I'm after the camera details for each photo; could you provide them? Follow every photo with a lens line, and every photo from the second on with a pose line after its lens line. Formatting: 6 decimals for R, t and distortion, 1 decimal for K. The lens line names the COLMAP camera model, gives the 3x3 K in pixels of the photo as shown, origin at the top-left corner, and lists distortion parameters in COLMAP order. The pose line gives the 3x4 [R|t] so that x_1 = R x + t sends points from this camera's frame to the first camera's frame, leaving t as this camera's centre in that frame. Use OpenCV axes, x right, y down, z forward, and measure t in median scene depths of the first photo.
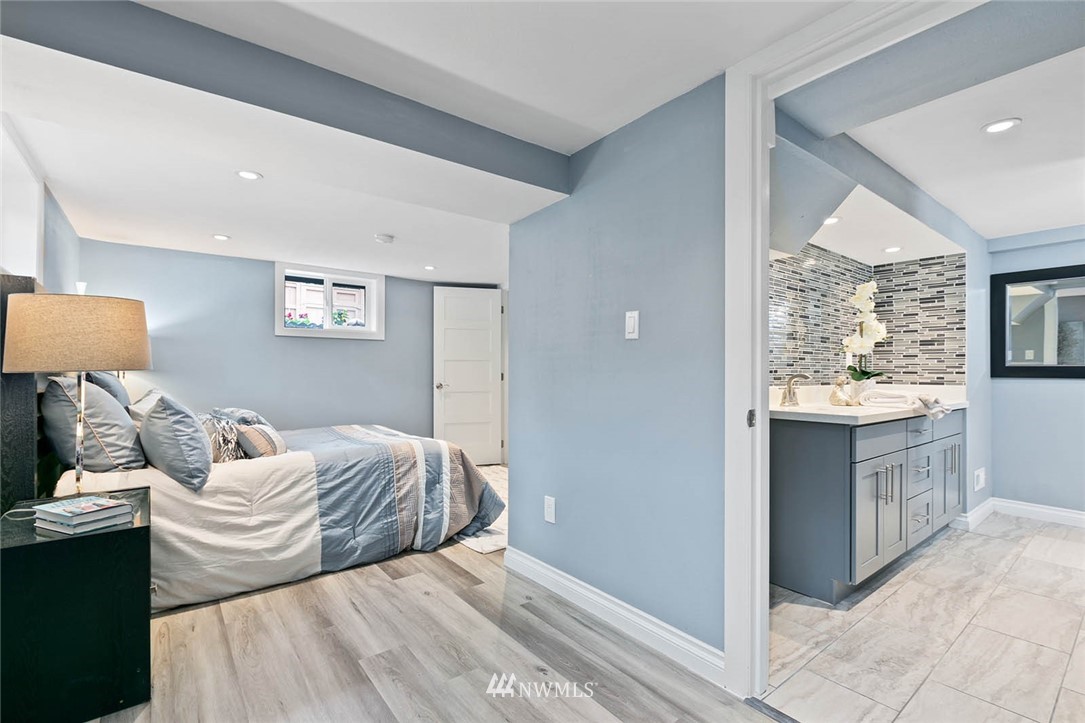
lens RADIAL K [[485.6, 0, 550.8], [0, 485.6, 368.5], [0, 0, 1]] dist [-0.001973, -0.001725]
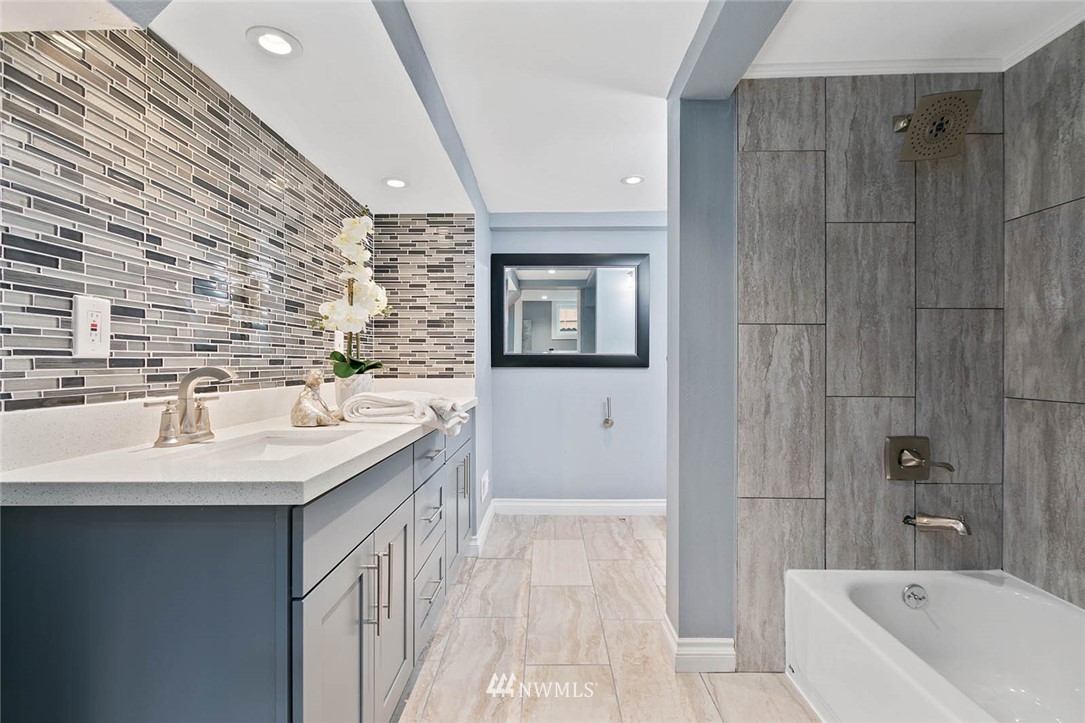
lens RADIAL K [[485.6, 0, 546.7], [0, 485.6, 360.8], [0, 0, 1]] dist [-0.001973, -0.001725]
pose [[0.622096, -0.004795, 0.782927, 0.296047], [0.001688, 0.999987, 0.004784, 0.002861], [-0.782939, -0.001655, 0.622096, 0.401105]]
